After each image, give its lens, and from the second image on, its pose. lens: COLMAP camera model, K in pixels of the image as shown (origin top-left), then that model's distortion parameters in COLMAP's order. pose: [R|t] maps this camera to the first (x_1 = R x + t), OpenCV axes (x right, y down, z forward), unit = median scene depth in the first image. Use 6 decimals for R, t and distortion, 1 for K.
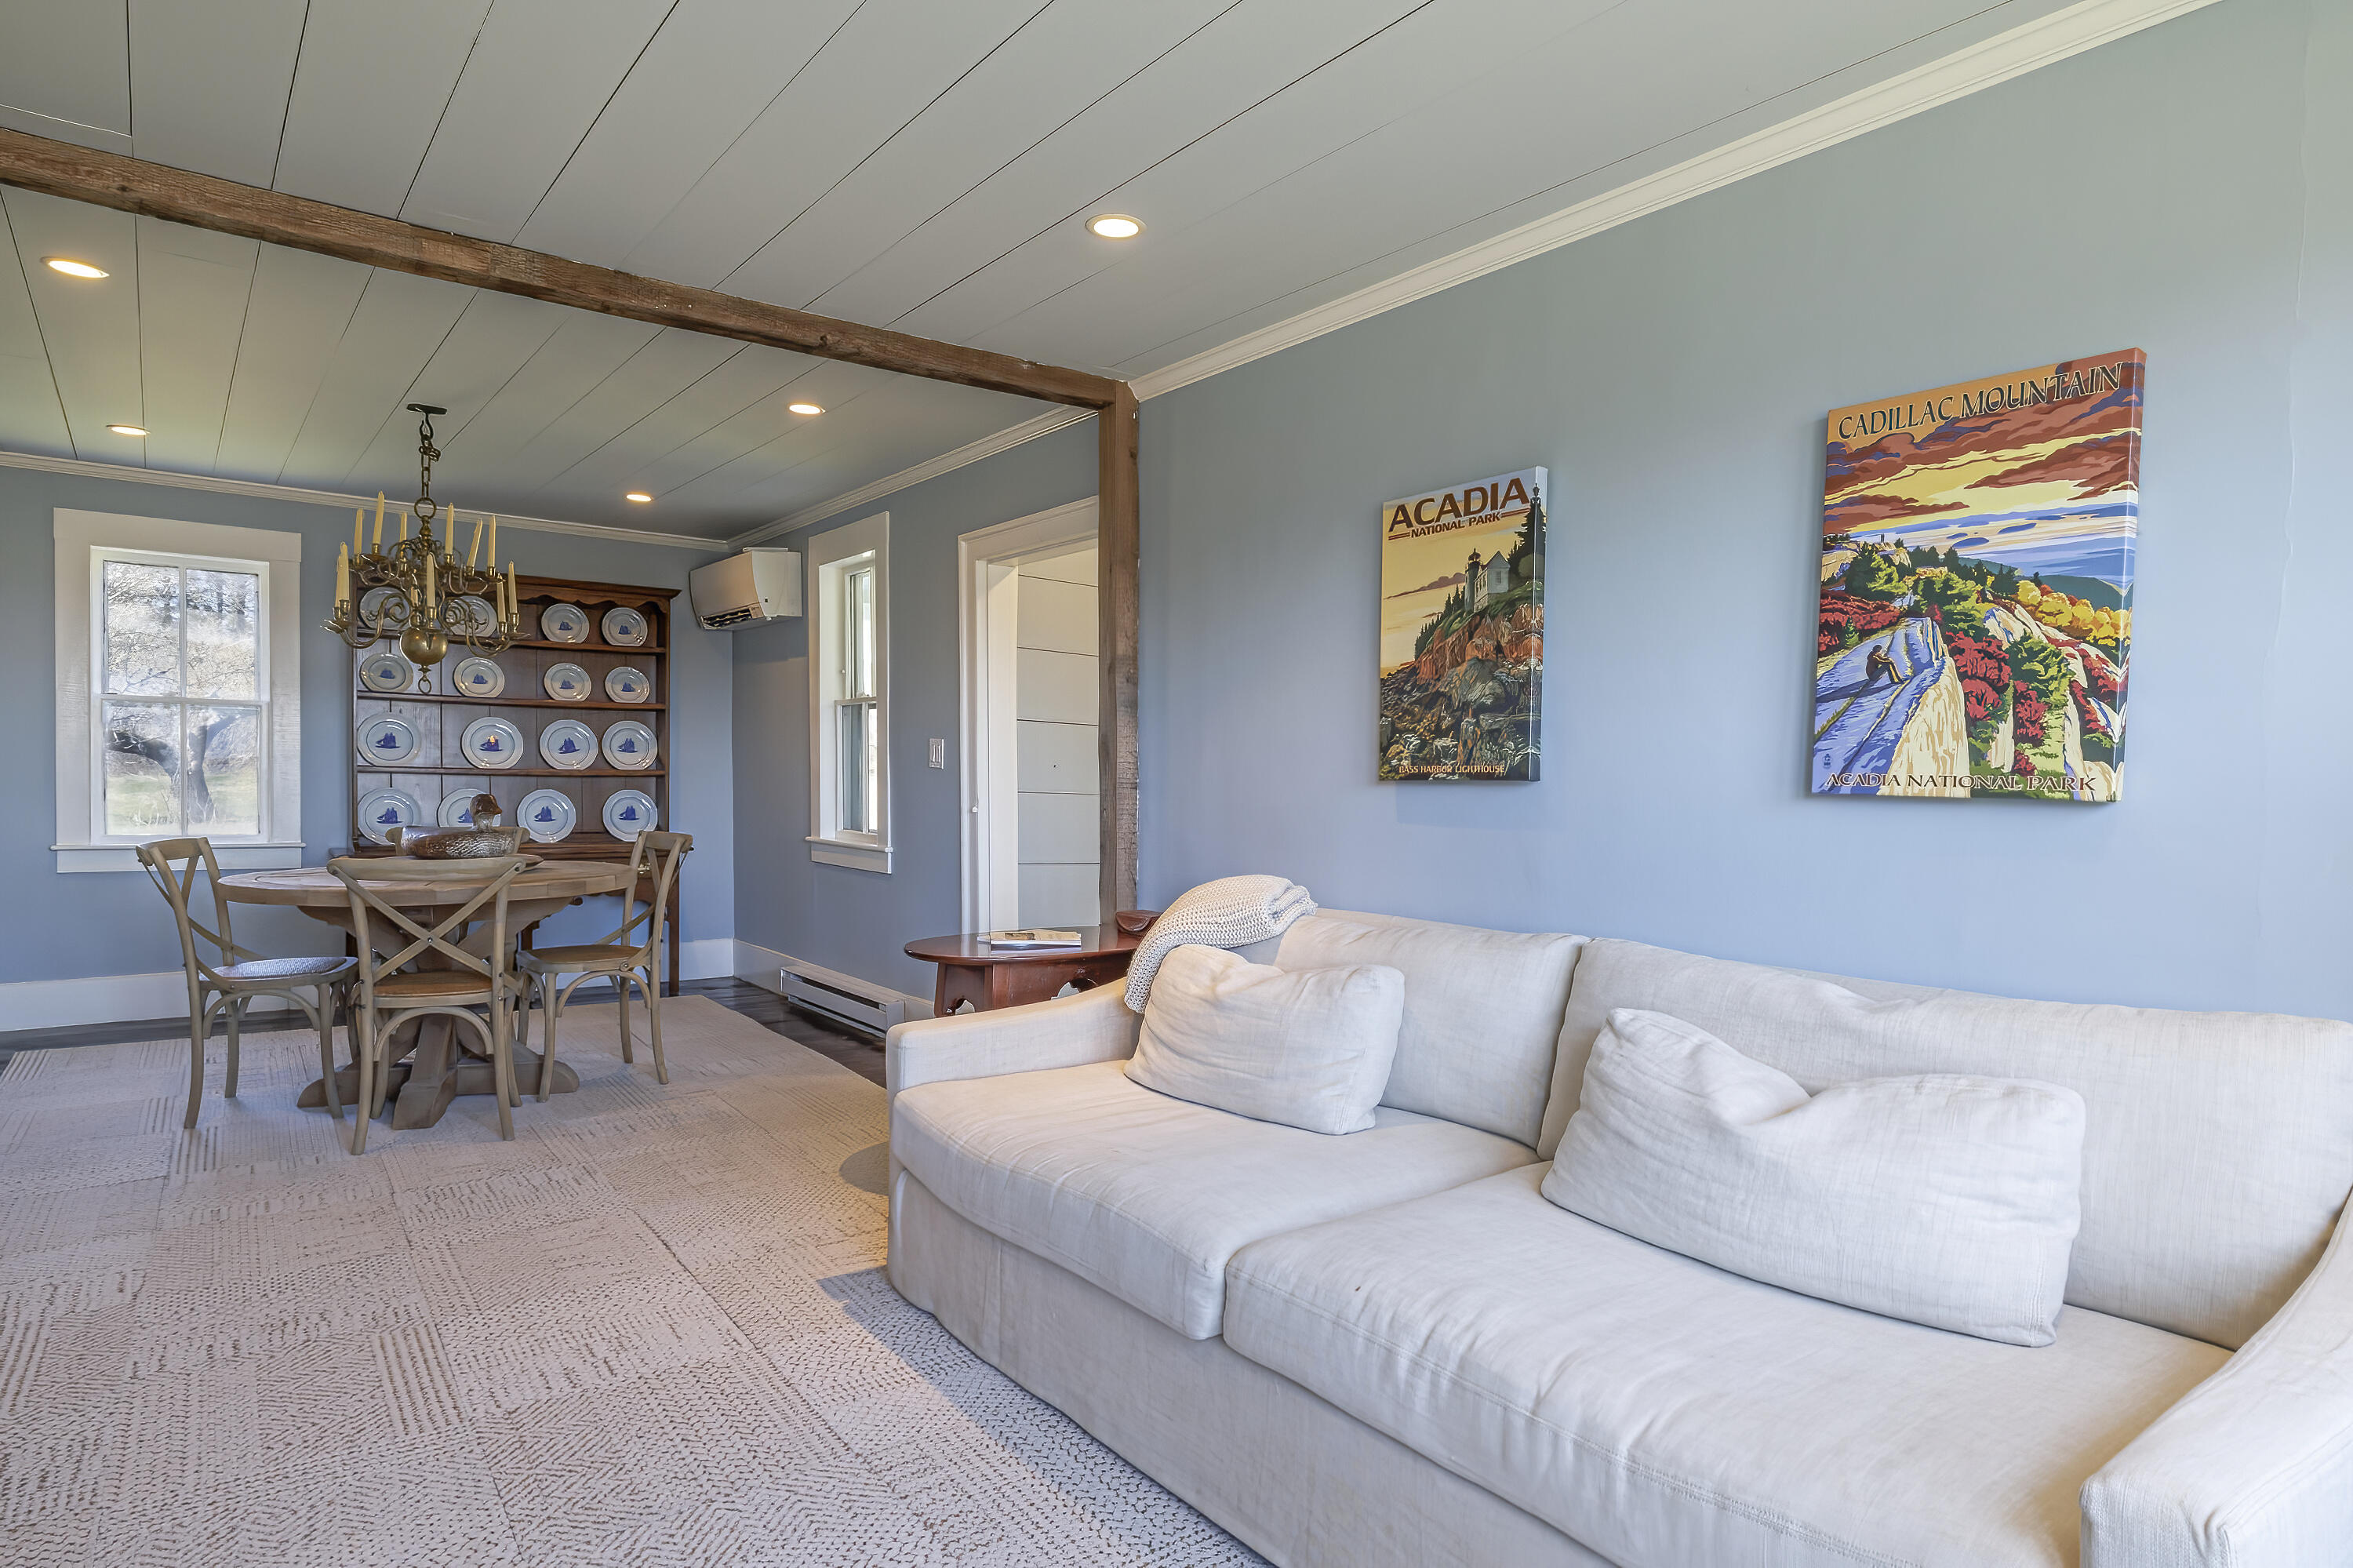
lens RADIAL K [[1358.9, 0, 1170.5], [0, 1358.9, 809.0], [0, 0, 1]] dist [0.003455, -0.000081]
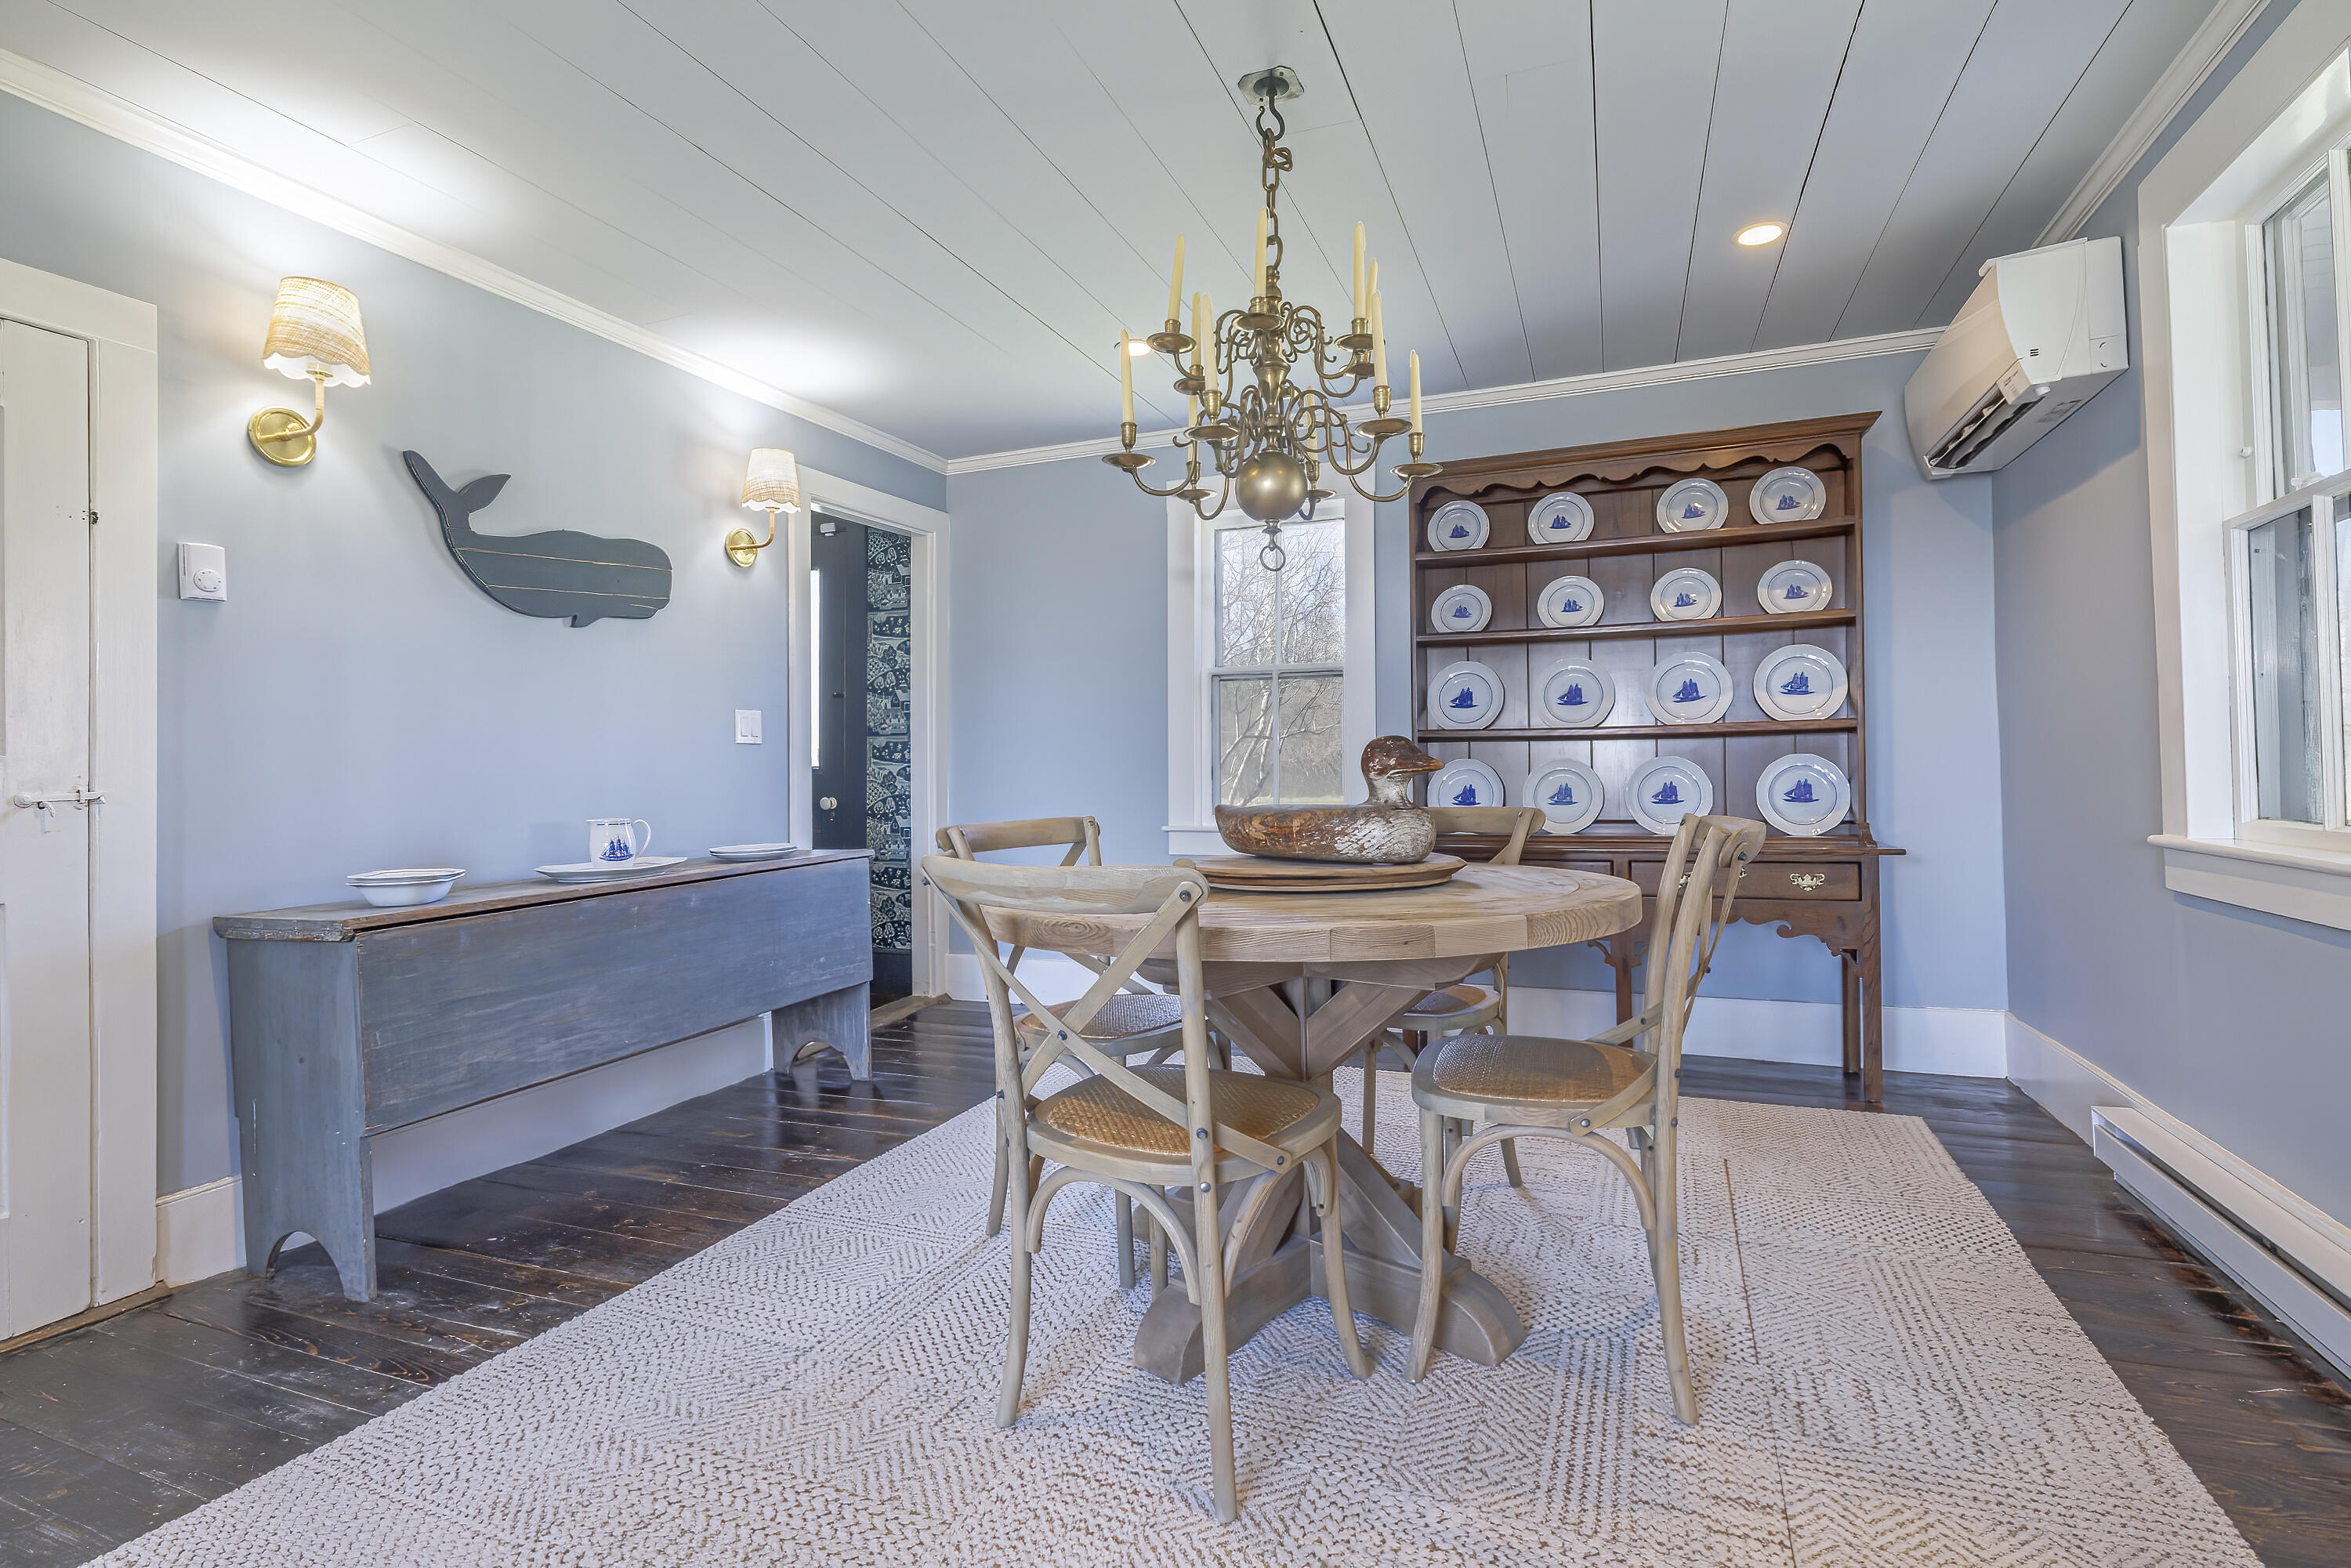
lens RADIAL K [[1118.4, 0, 1171.9], [0, 1118.4, 770.1], [0, 0, 1]] dist [-0.005607, 0.000083]
pose [[0.528210, -0.026921, -0.848687, -0.115537], [0.000345, 0.999504, -0.031491, 0.009908], [0.849114, 0.016341, 0.527957, 0.487754]]
